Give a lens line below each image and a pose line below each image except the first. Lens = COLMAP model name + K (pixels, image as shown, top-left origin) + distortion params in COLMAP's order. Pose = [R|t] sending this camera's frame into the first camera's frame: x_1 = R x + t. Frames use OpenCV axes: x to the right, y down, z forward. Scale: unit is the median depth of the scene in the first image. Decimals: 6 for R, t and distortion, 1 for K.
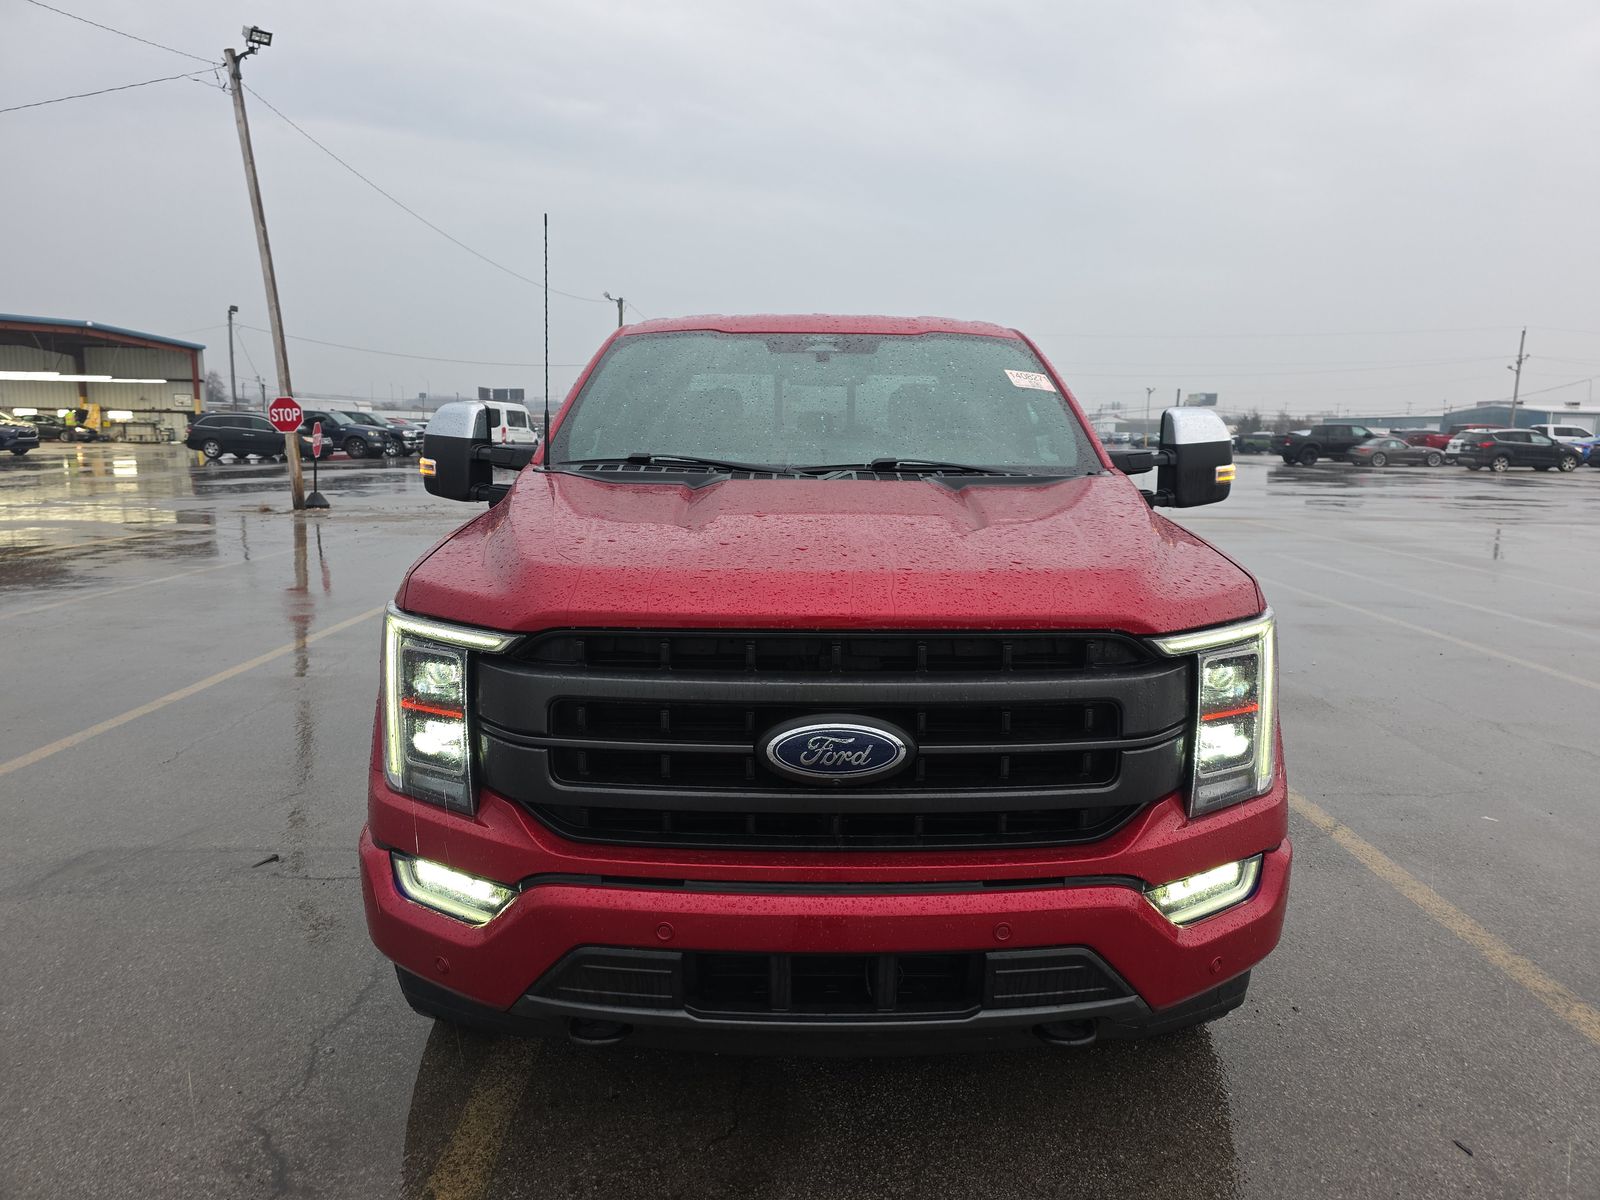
lens RADIAL K [[1066.5, 0, 800.3], [0, 1066.5, 622.6], [0, 0, 1]] dist [0.054766, -0.072585]
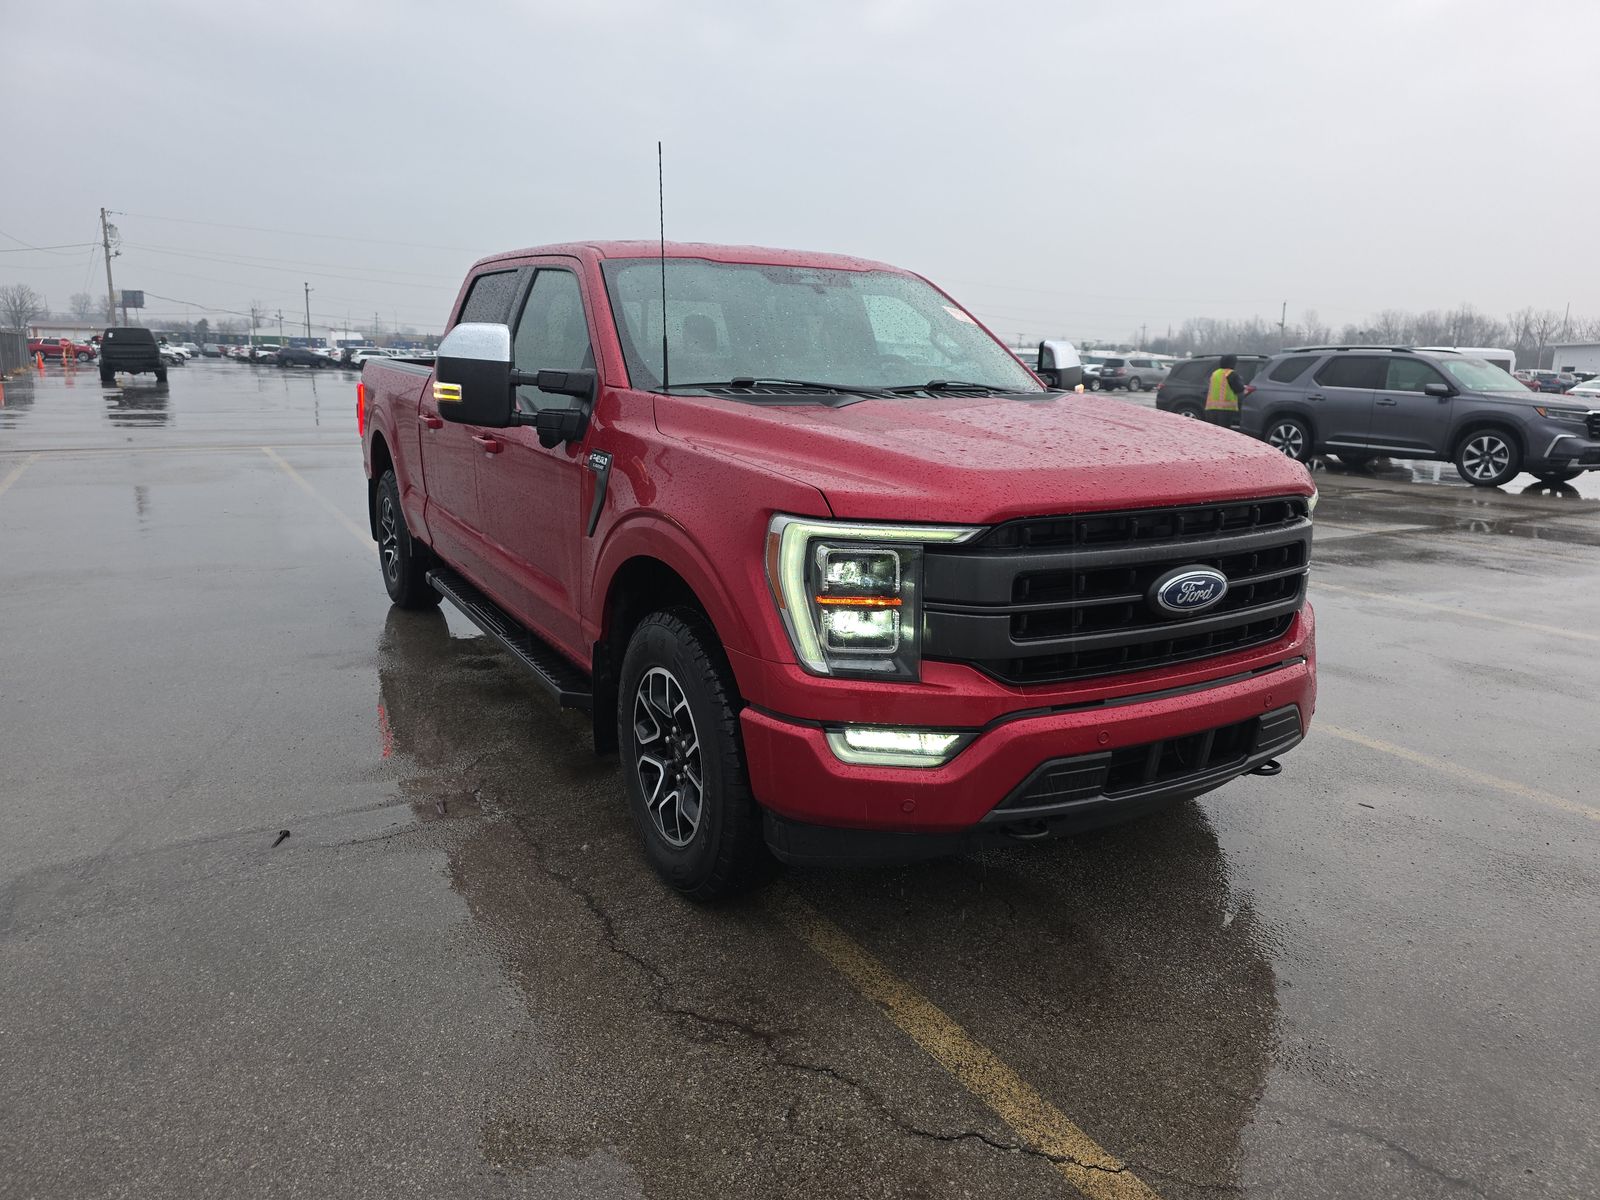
lens RADIAL K [[1089.5, 0, 782.8], [0, 1089.5, 637.7], [0, 0, 1]] dist [0.055429, -0.051933]
pose [[0.863418, -0.118137, 0.490461, -1.094158], [0.079126, 0.991875, 0.099616, -0.005681], [-0.498245, -0.047202, 0.865751, 0.011885]]
